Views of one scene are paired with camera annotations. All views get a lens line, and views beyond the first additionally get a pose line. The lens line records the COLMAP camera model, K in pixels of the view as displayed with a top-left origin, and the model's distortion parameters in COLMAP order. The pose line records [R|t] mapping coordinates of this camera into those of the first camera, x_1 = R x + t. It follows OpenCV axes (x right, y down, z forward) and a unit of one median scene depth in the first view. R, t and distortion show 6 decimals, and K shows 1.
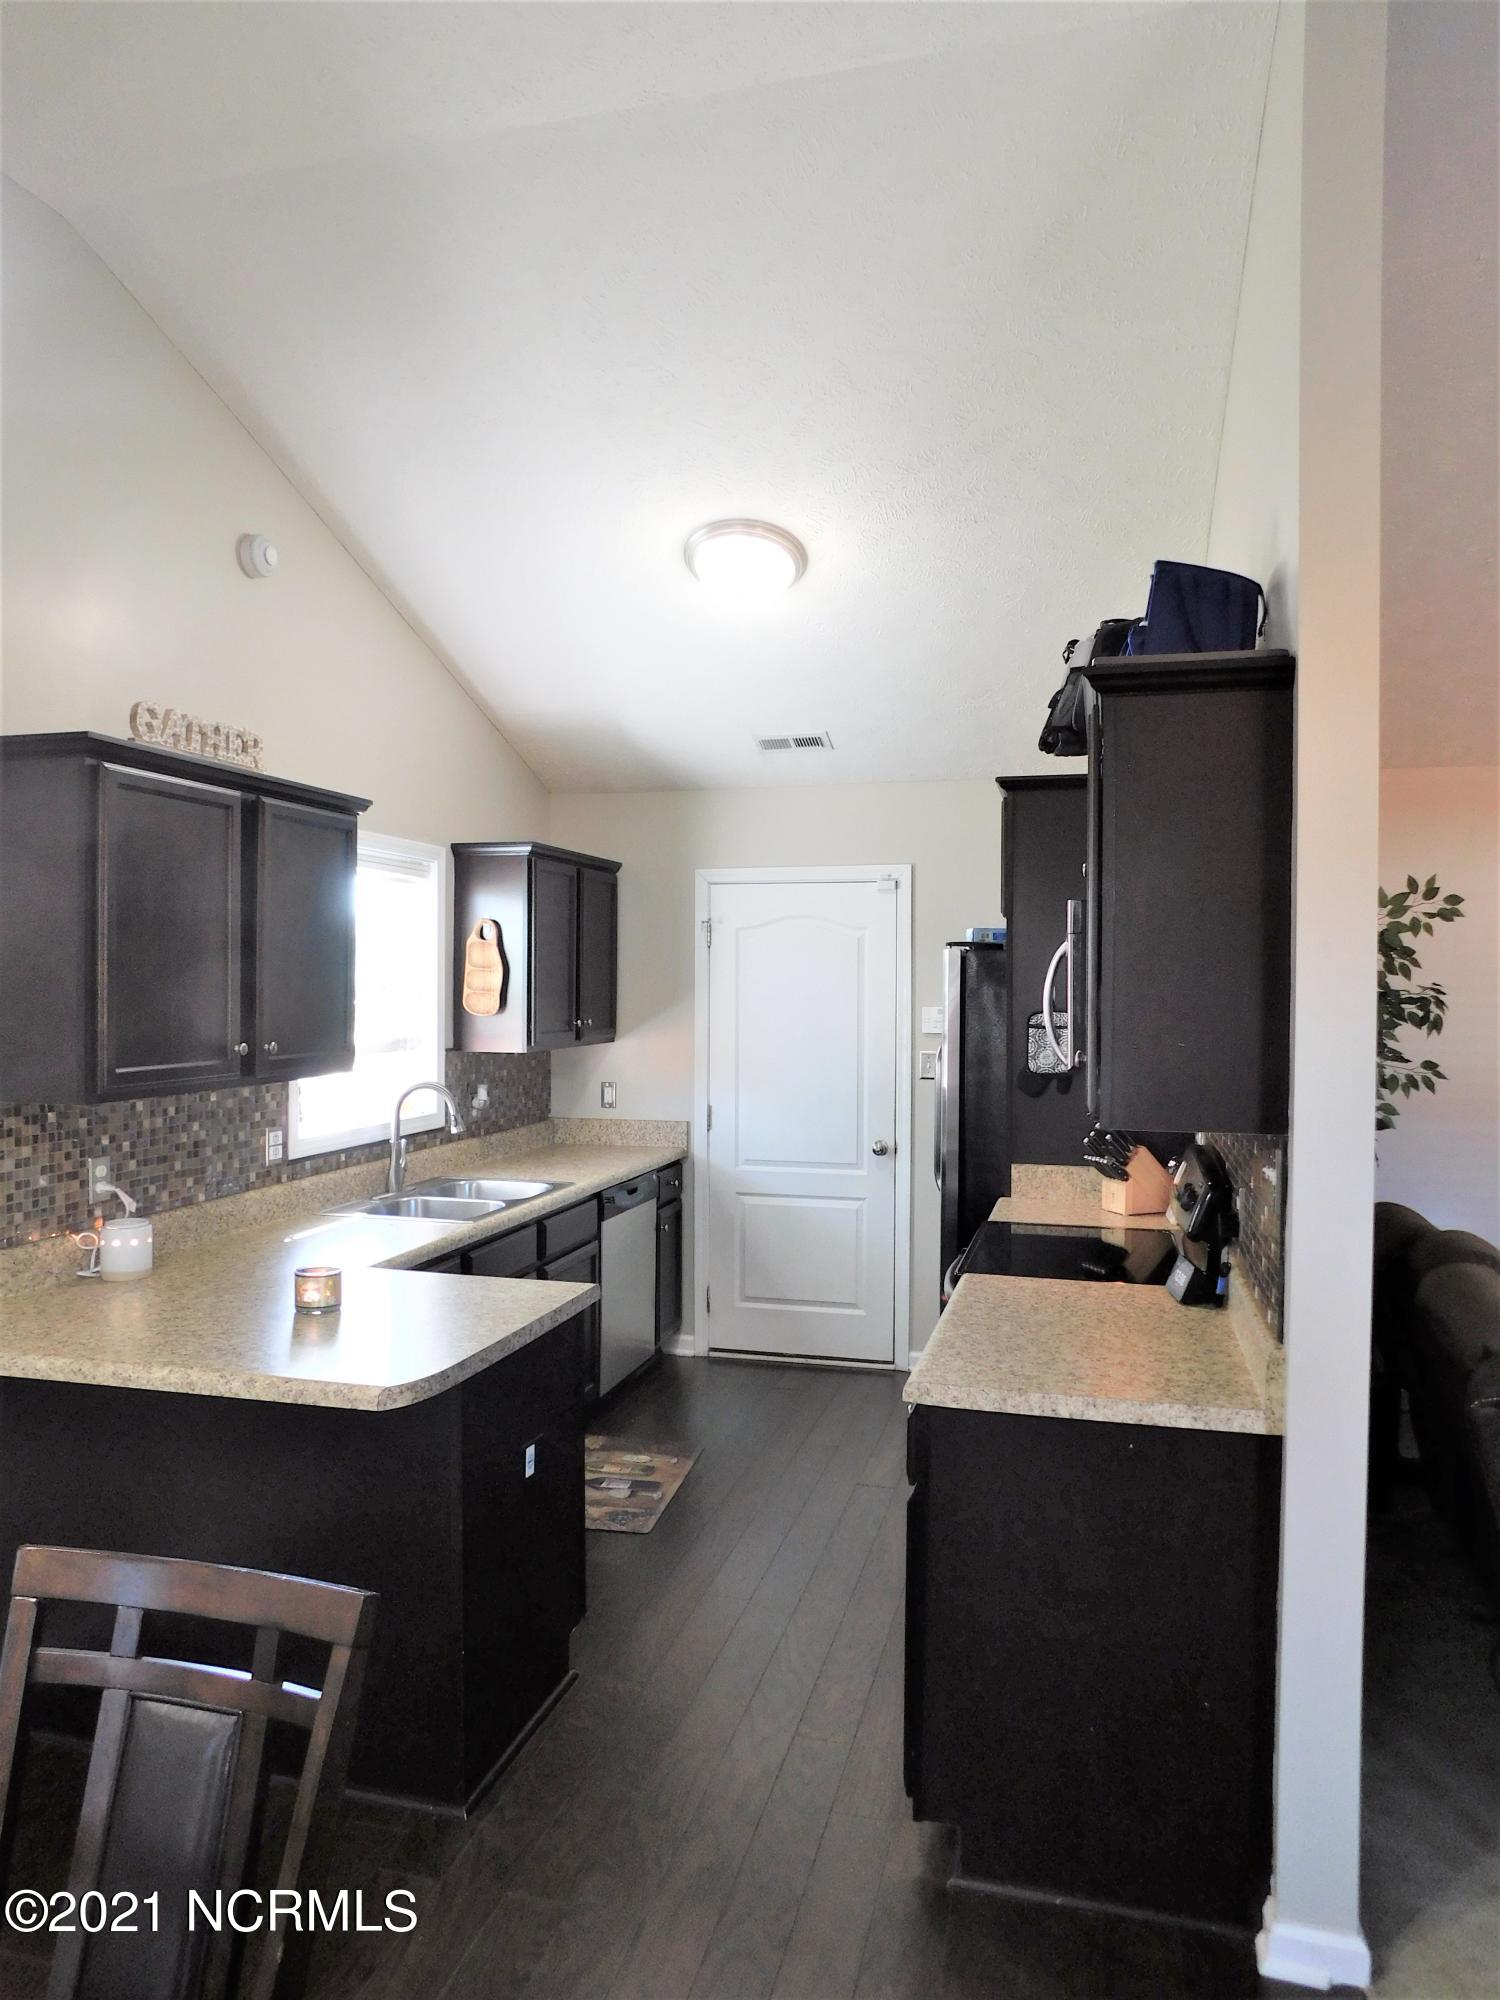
lens RADIAL K [[1304.7, 0, 752.5], [0, 1304.7, 997.9], [0, 0, 1]] dist [-0.027388, 0.014941]
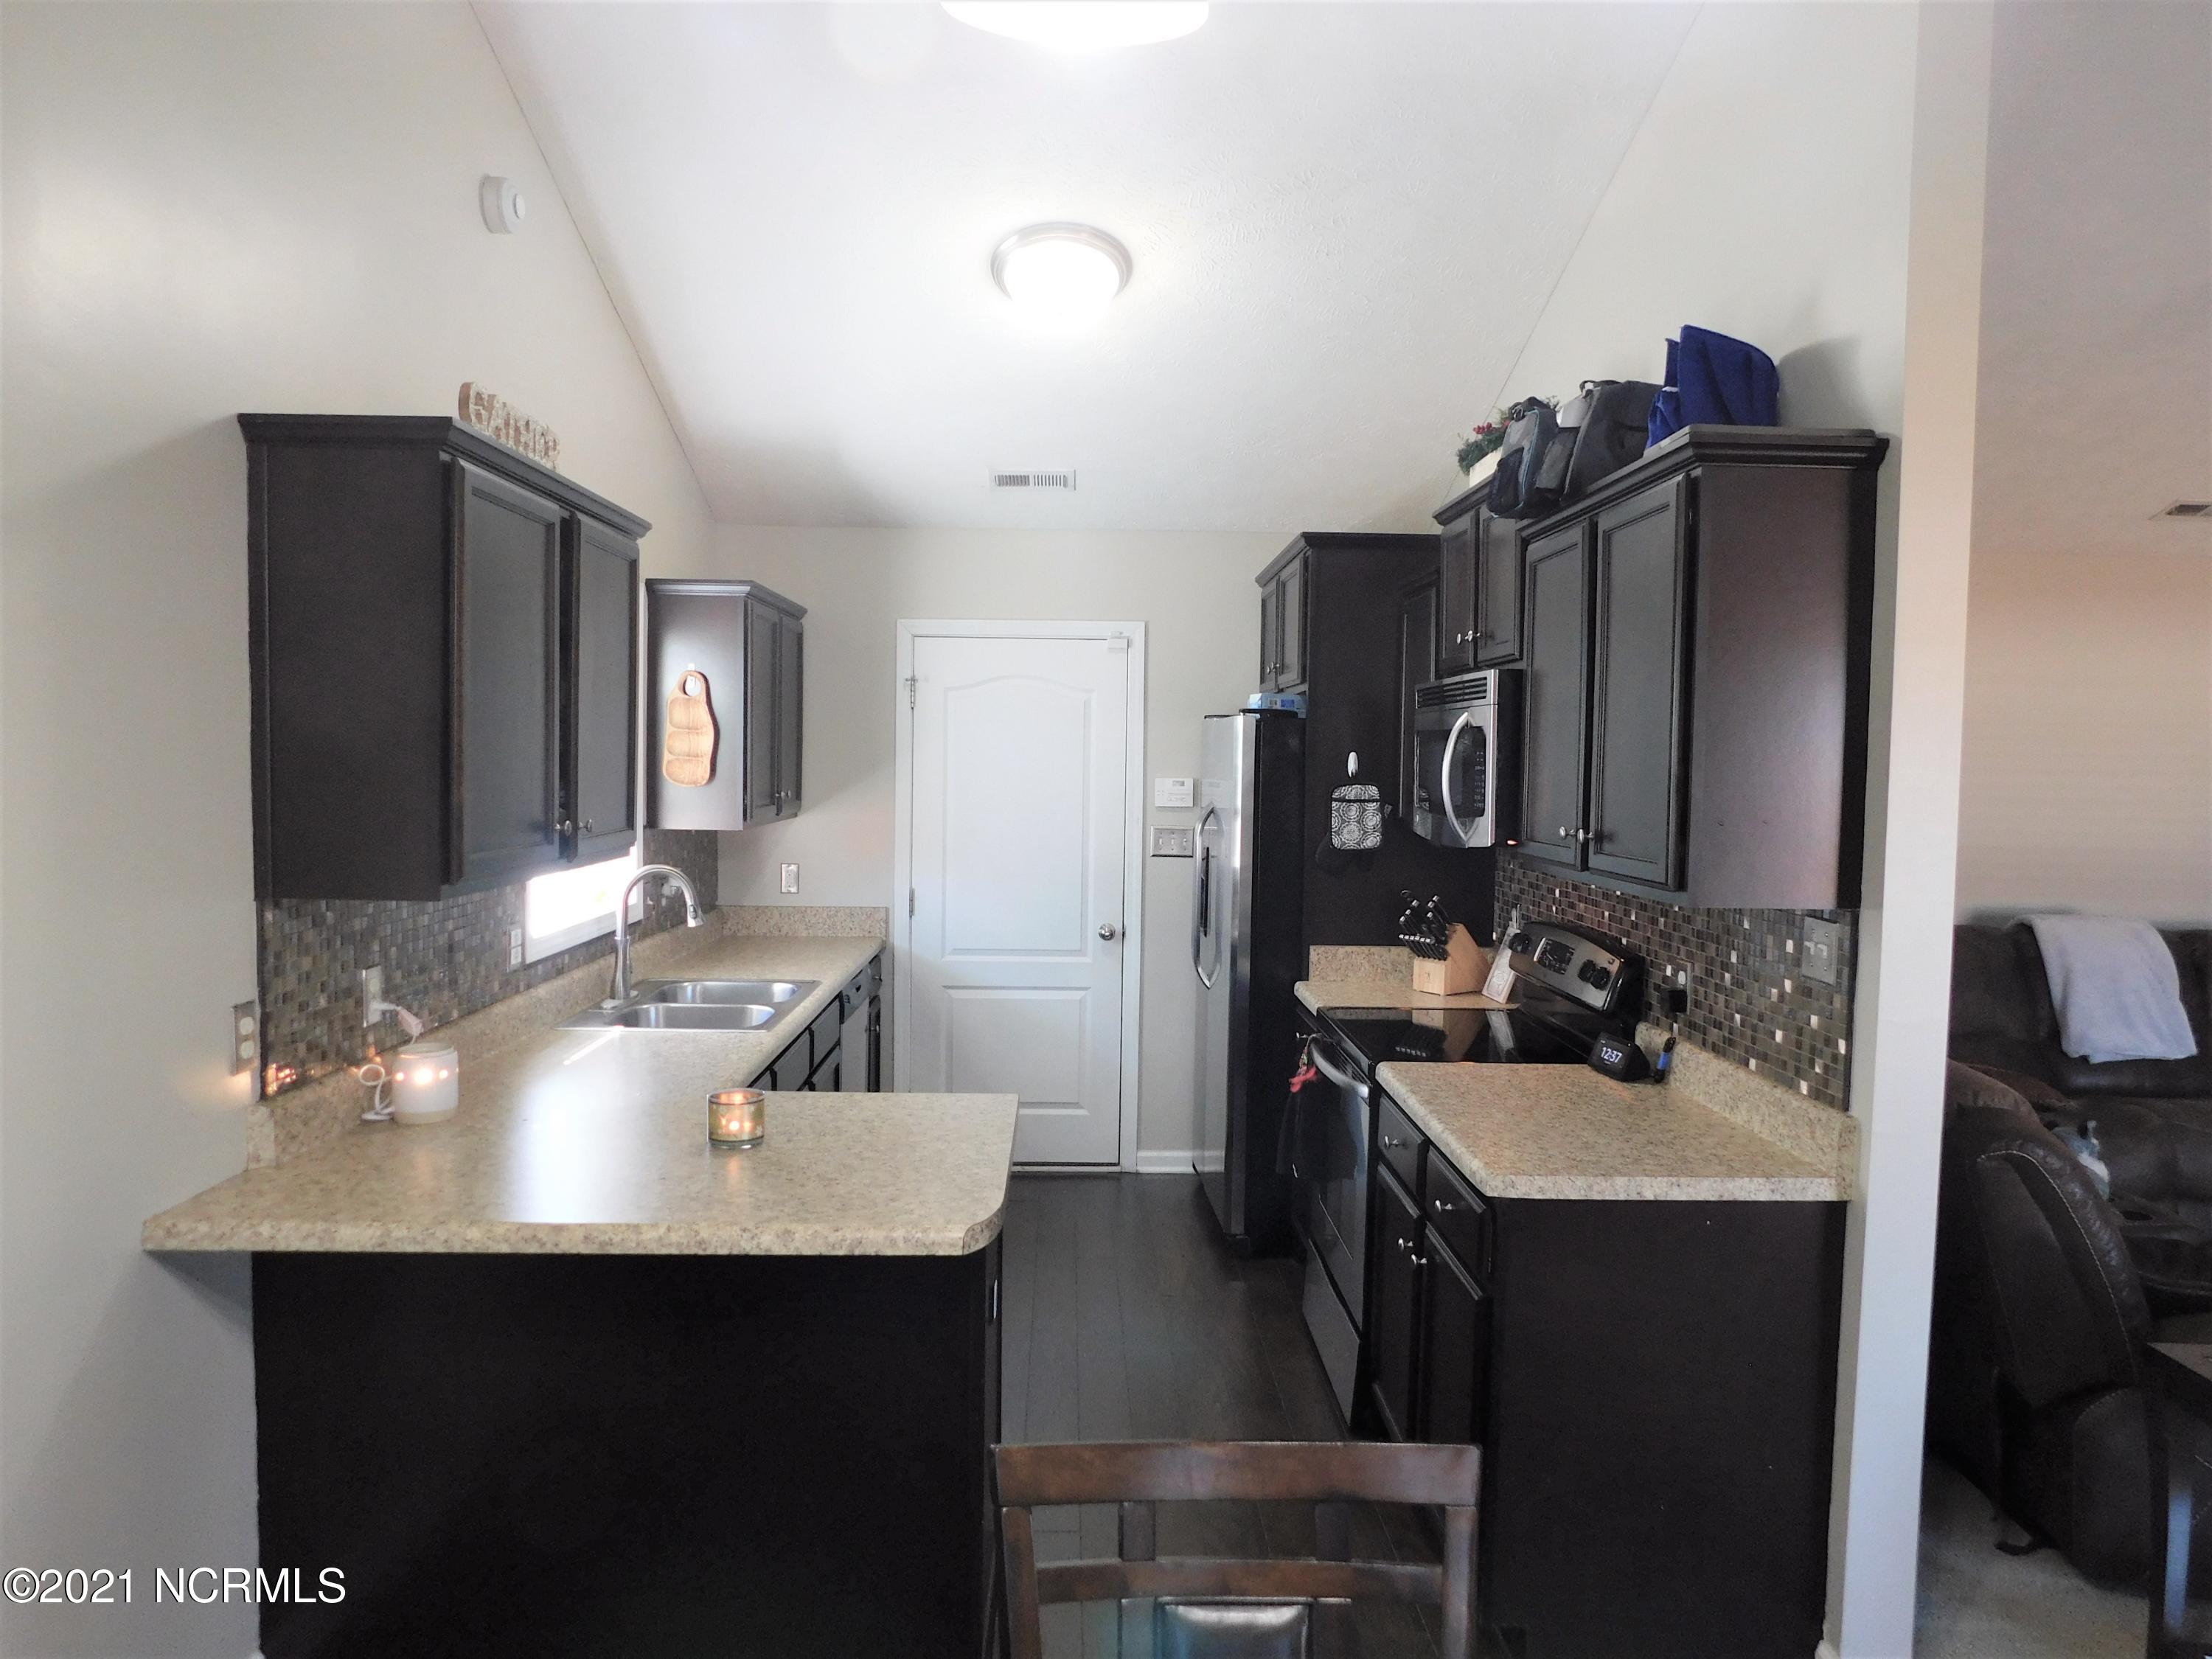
lens RADIAL K [[1443.0, 0, 1098.5], [0, 1443.0, 820.8], [0, 0, 1]] dist [-0.027388, 0.014941]
pose [[0.961379, -0.002520, 0.275218, -0.257003], [-0.008039, 0.999274, 0.037233, -0.000797], [-0.275112, -0.038008, 0.960661, 0.044543]]
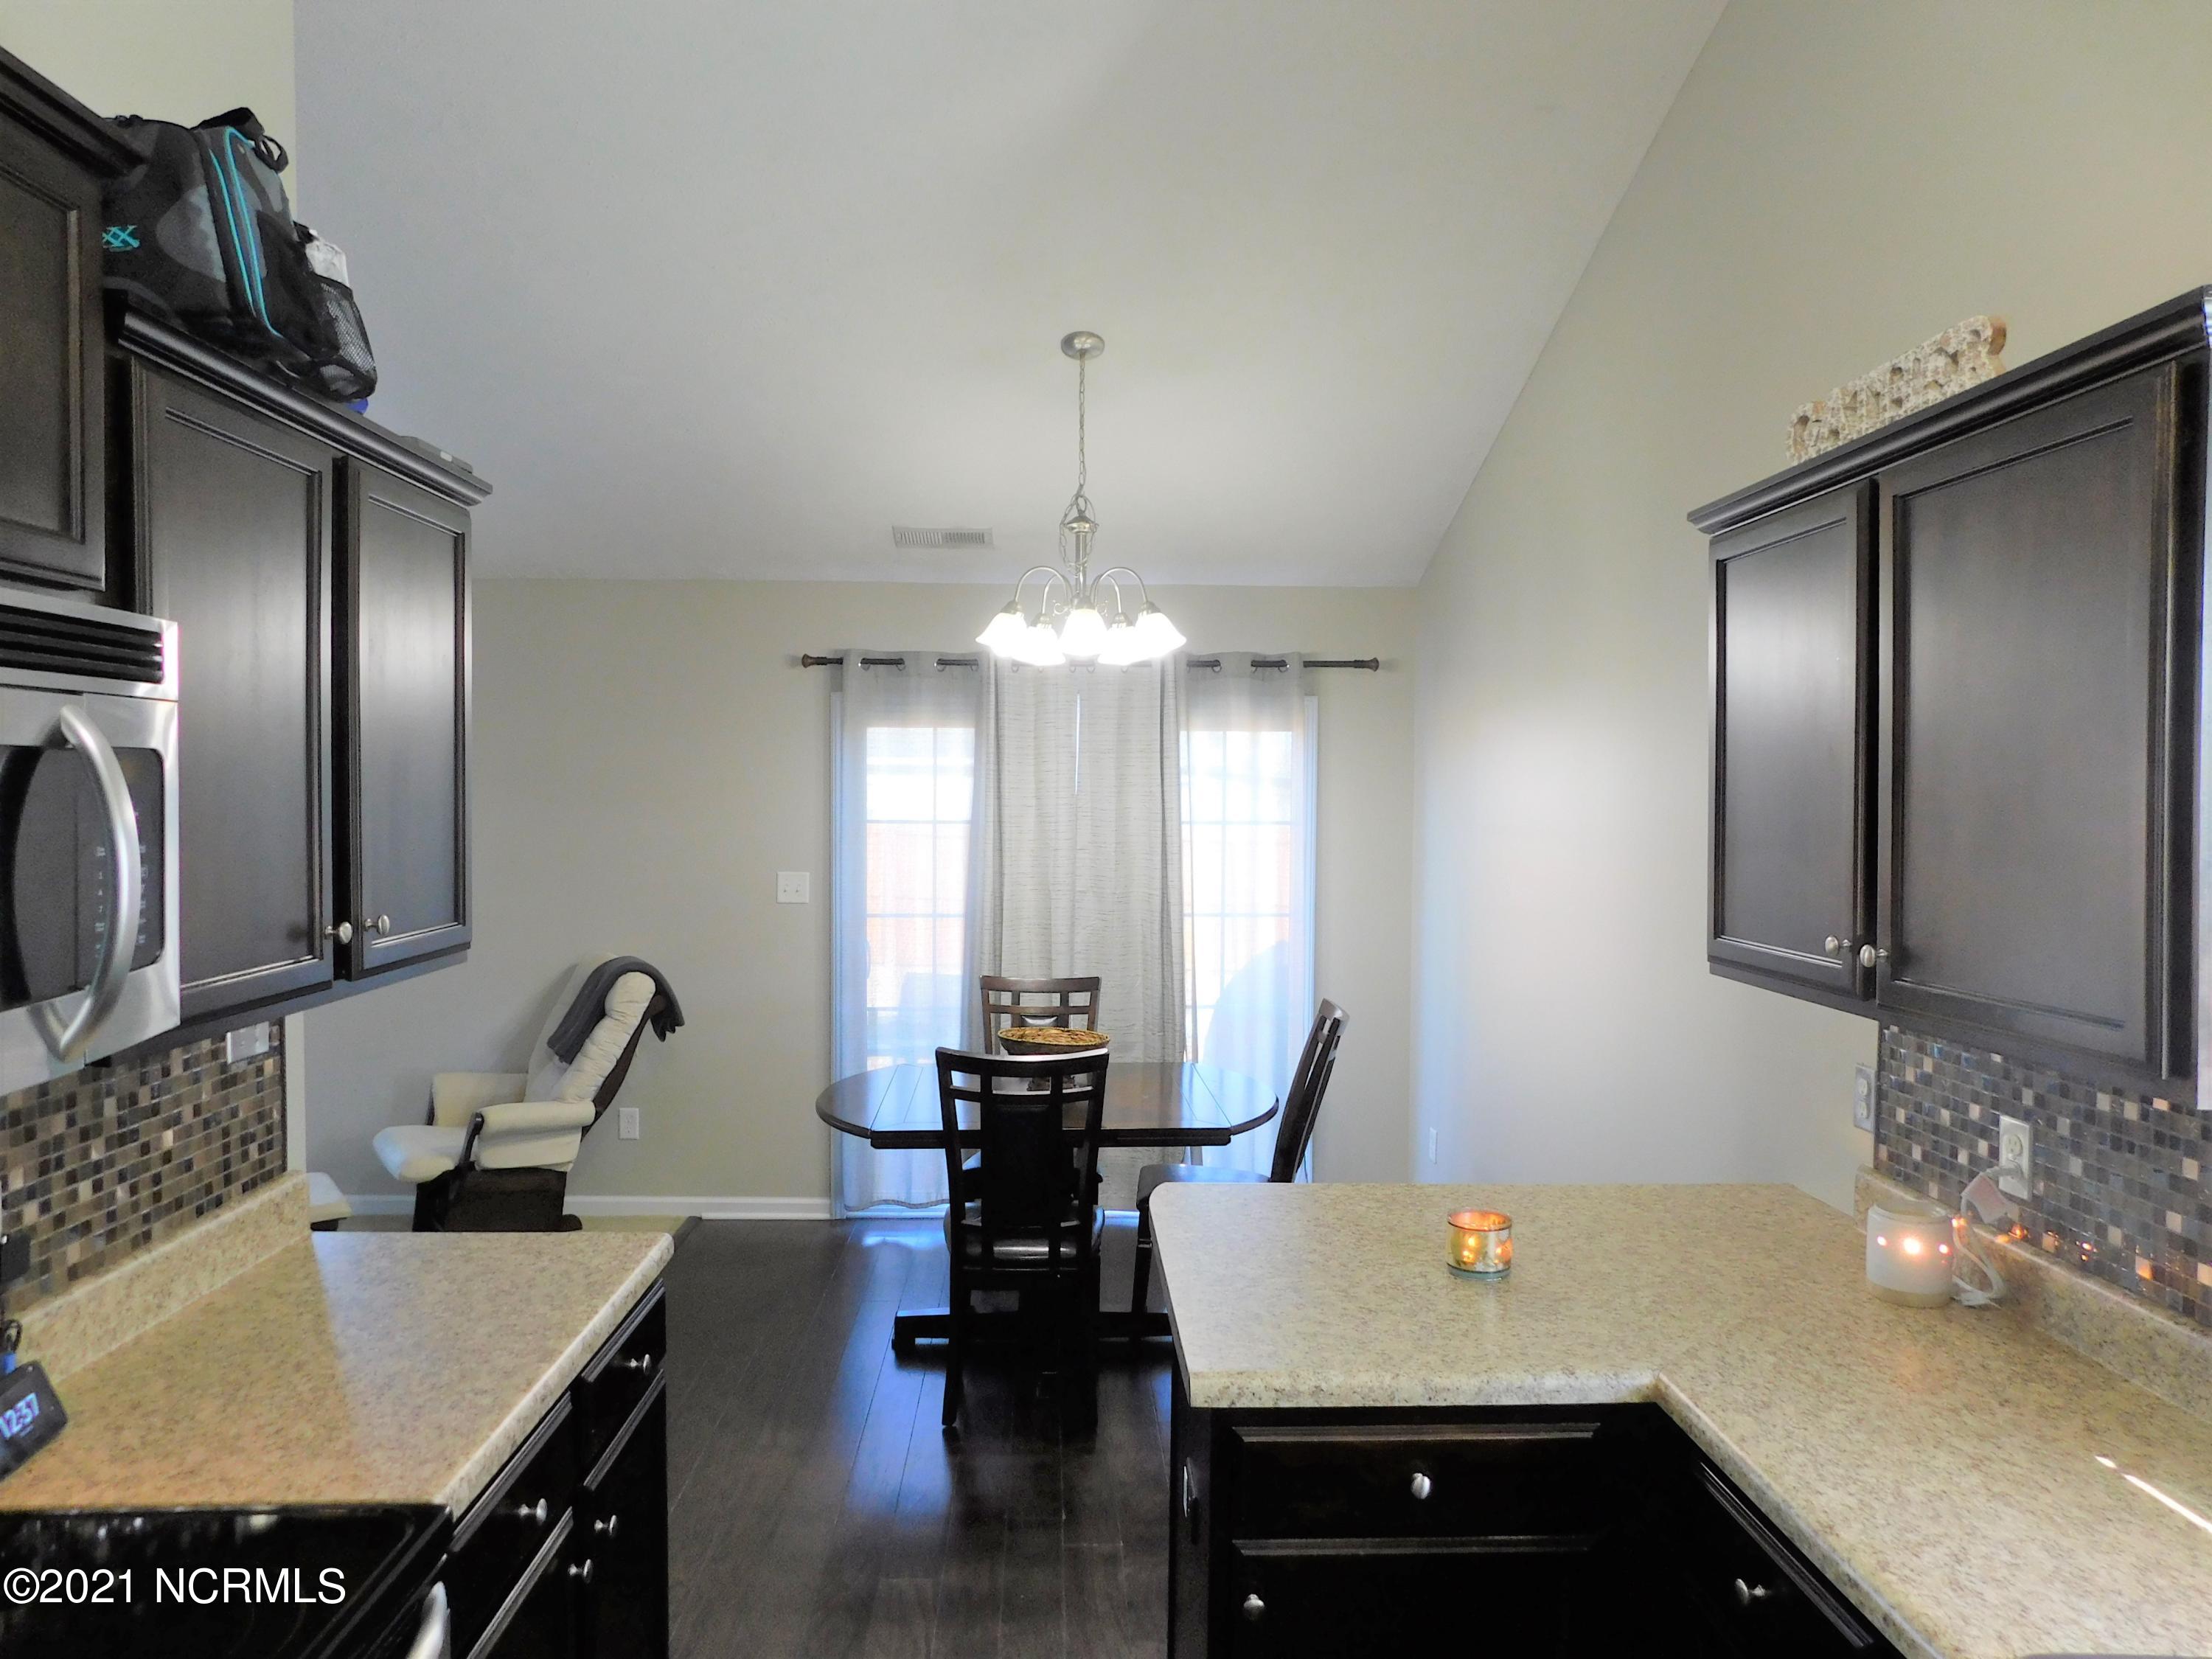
lens RADIAL K [[1443.0, 0, 1102.7], [0, 1443.0, 840.7], [0, 0, 1]] dist [-0.027388, 0.014941]
pose [[-0.955922, -0.000252, -0.293621, 0.071847], [-0.014066, 0.998891, 0.044937, -0.023474], [0.293284, 0.047086, -0.954865, 1.199333]]
